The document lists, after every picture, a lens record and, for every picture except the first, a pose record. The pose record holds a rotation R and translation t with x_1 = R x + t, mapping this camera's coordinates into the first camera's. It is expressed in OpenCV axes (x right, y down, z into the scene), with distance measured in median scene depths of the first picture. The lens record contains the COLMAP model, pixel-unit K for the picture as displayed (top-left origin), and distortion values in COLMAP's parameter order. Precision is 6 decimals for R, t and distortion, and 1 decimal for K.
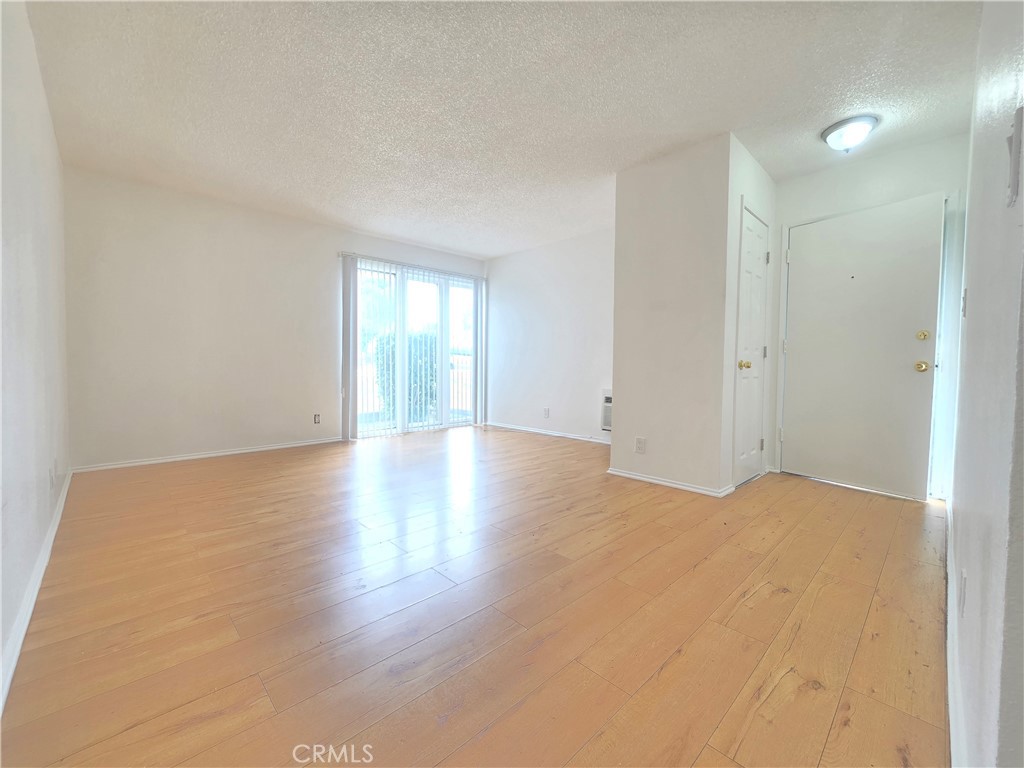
lens RADIAL K [[417.6, 0, 512.0], [0, 417.6, 384.0], [0, 0, 1]] dist [-0.000961, -0.000228]
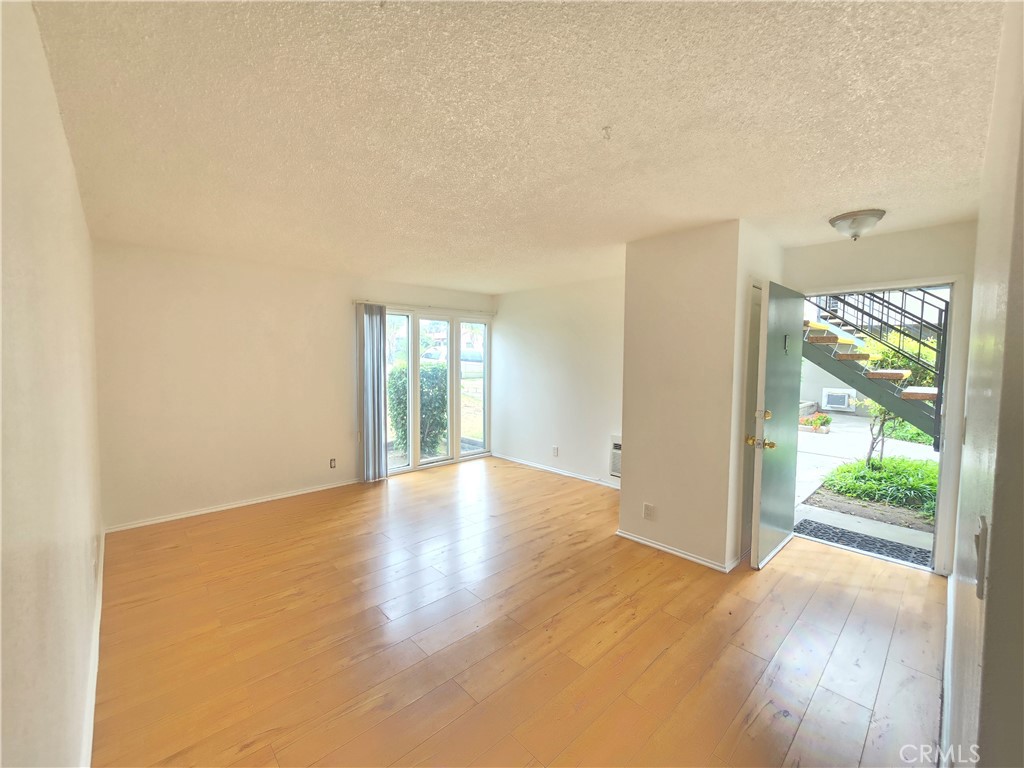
lens RADIAL K [[417.6, 0, 512.0], [0, 417.6, 384.0], [0, 0, 1]] dist [-0.000961, -0.000228]
pose [[0.999874, 0.000061, -0.015897, -0.011162], [0.000171, 0.999893, 0.014607, -0.156437], [0.015896, -0.014608, 0.999767, -0.025244]]
